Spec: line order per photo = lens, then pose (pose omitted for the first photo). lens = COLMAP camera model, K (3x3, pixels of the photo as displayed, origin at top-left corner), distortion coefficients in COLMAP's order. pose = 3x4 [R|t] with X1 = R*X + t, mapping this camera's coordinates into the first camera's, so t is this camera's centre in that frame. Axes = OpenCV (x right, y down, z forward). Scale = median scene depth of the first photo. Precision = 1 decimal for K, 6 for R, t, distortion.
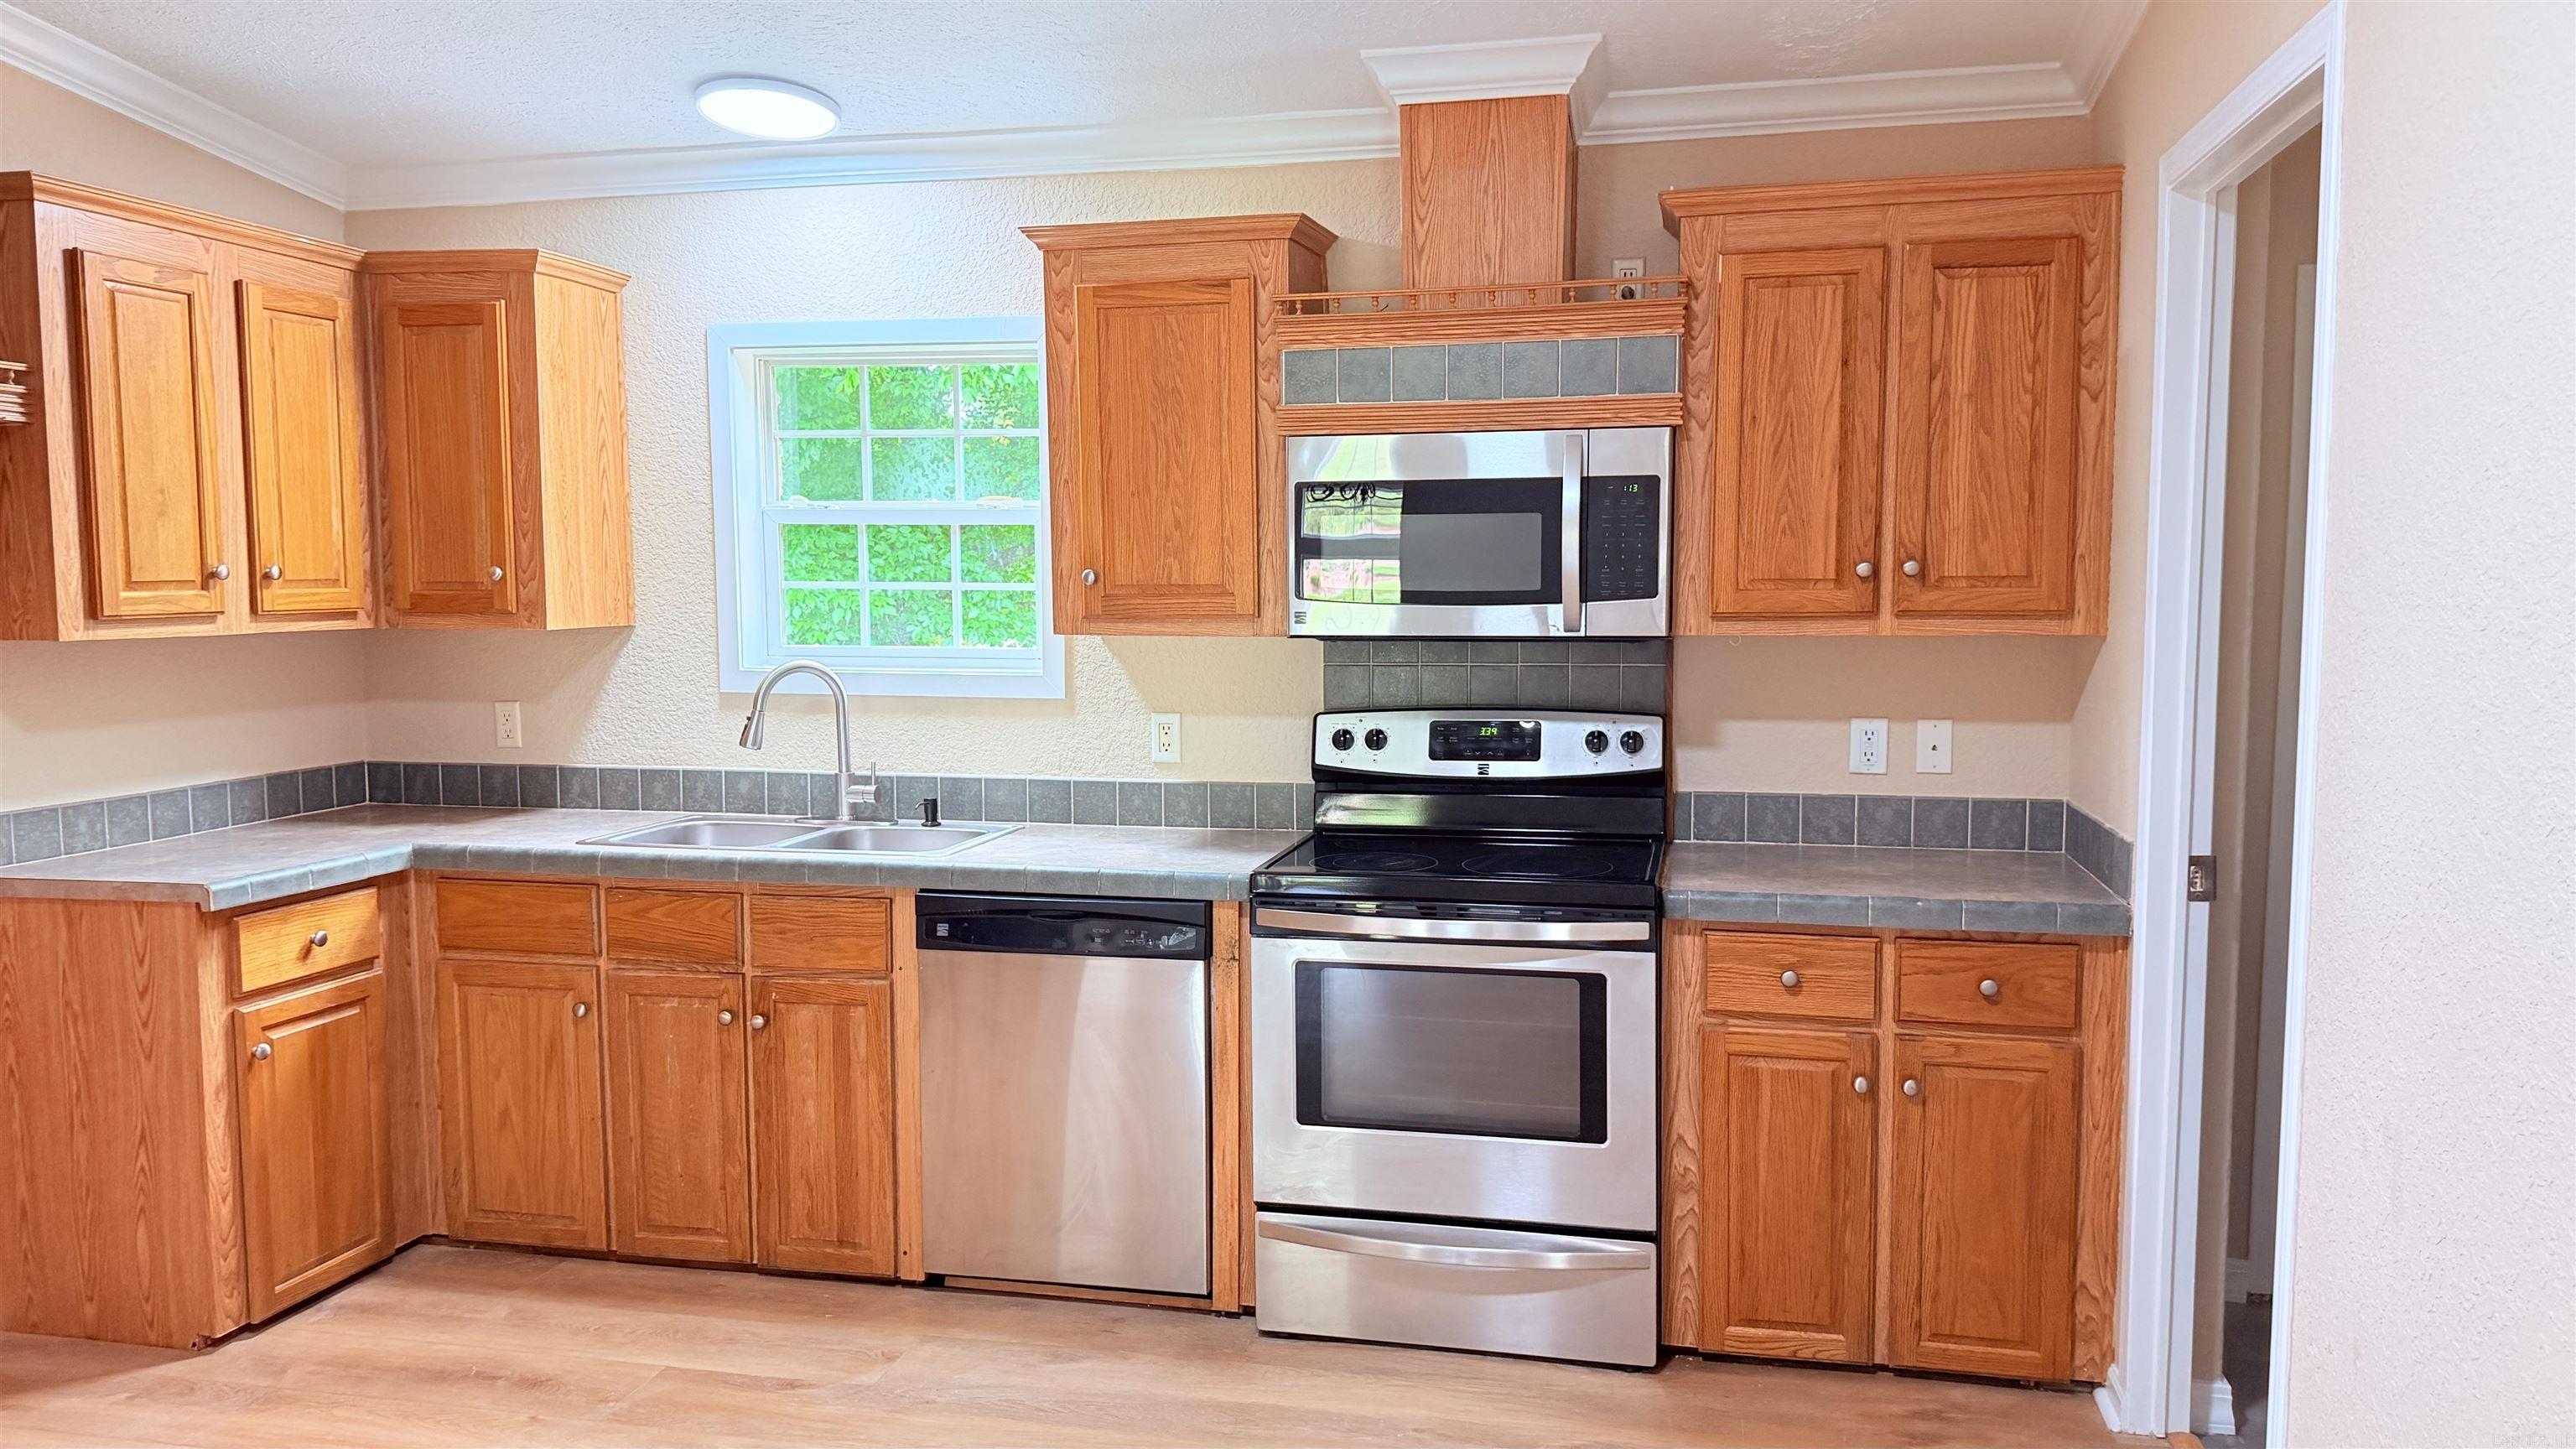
lens RADIAL K [[1838.0, 0, 1302.4], [0, 1838.0, 727.2], [0, 0, 1]] dist [0.056645, -0.072597]
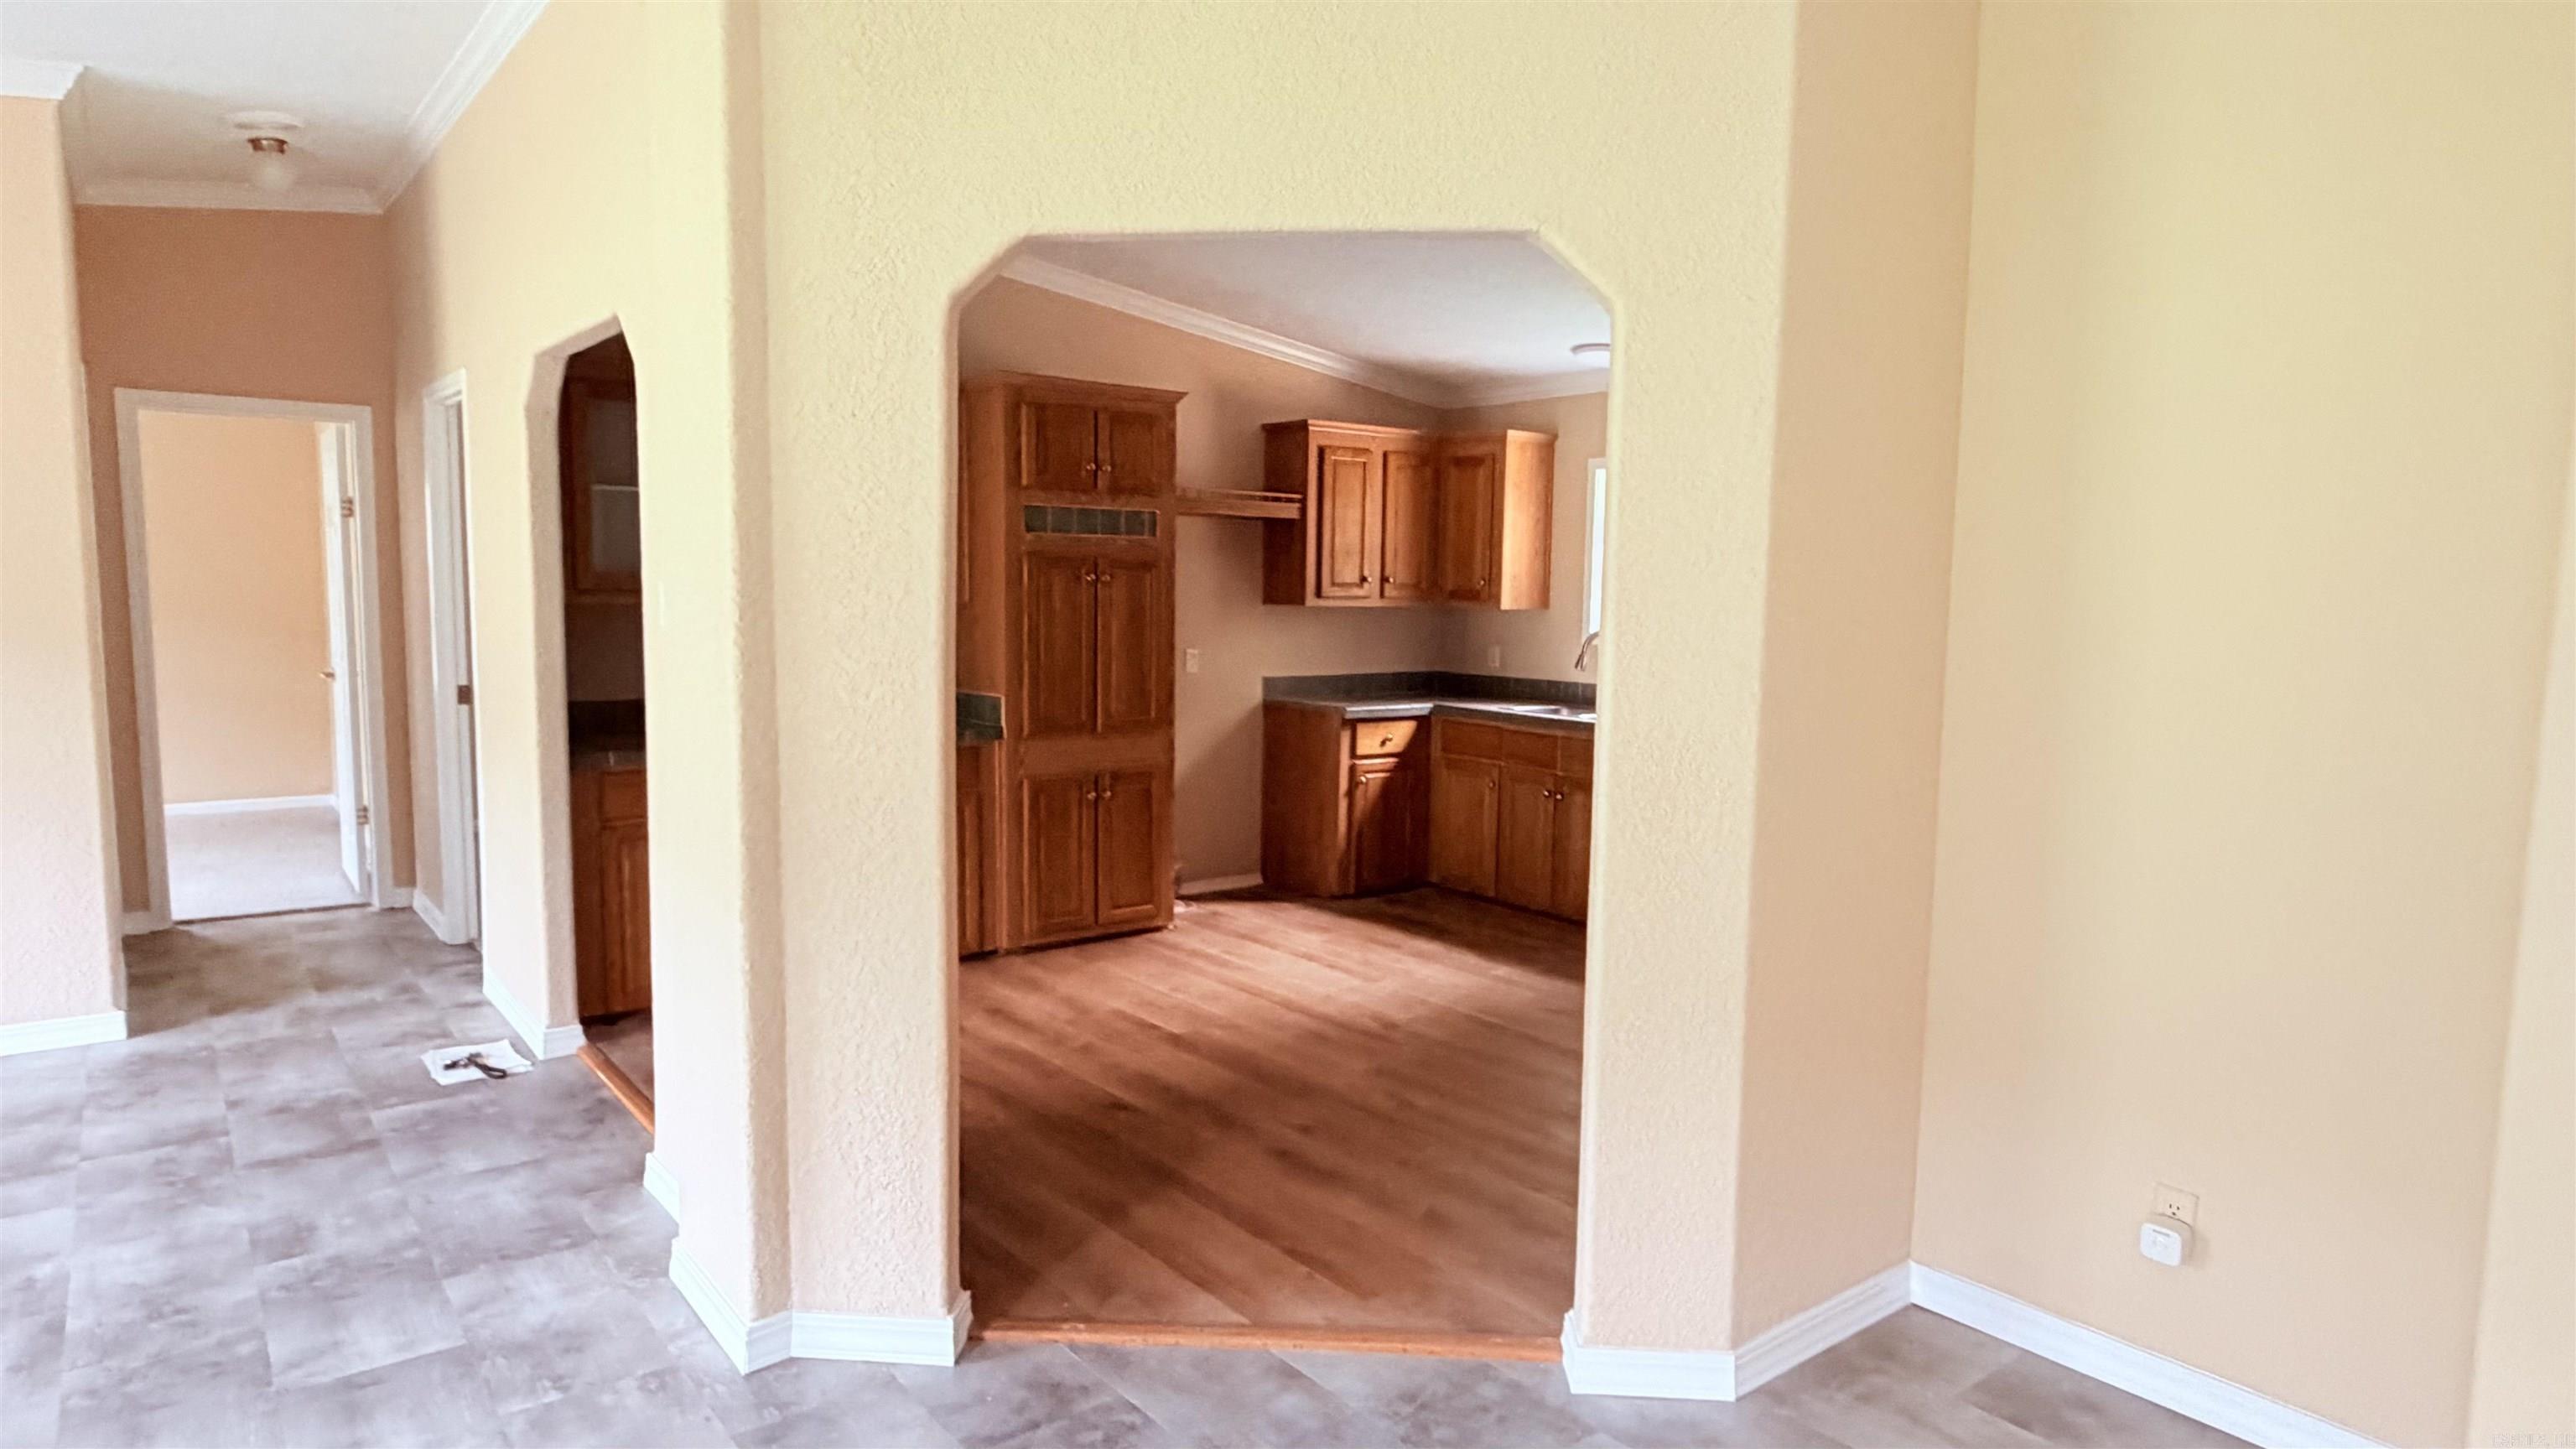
lens RADIAL K [[1489.0, 0, 1272.6], [0, 1489.0, 744.4], [0, 0, 1]] dist [-0.002778, 0.001079]
pose [[0.767935, 0.081946, -0.635264, 0.539723], [-0.070260, 0.996575, 0.043619, 0.050738], [0.636662, 0.011137, 0.771062, -0.525753]]
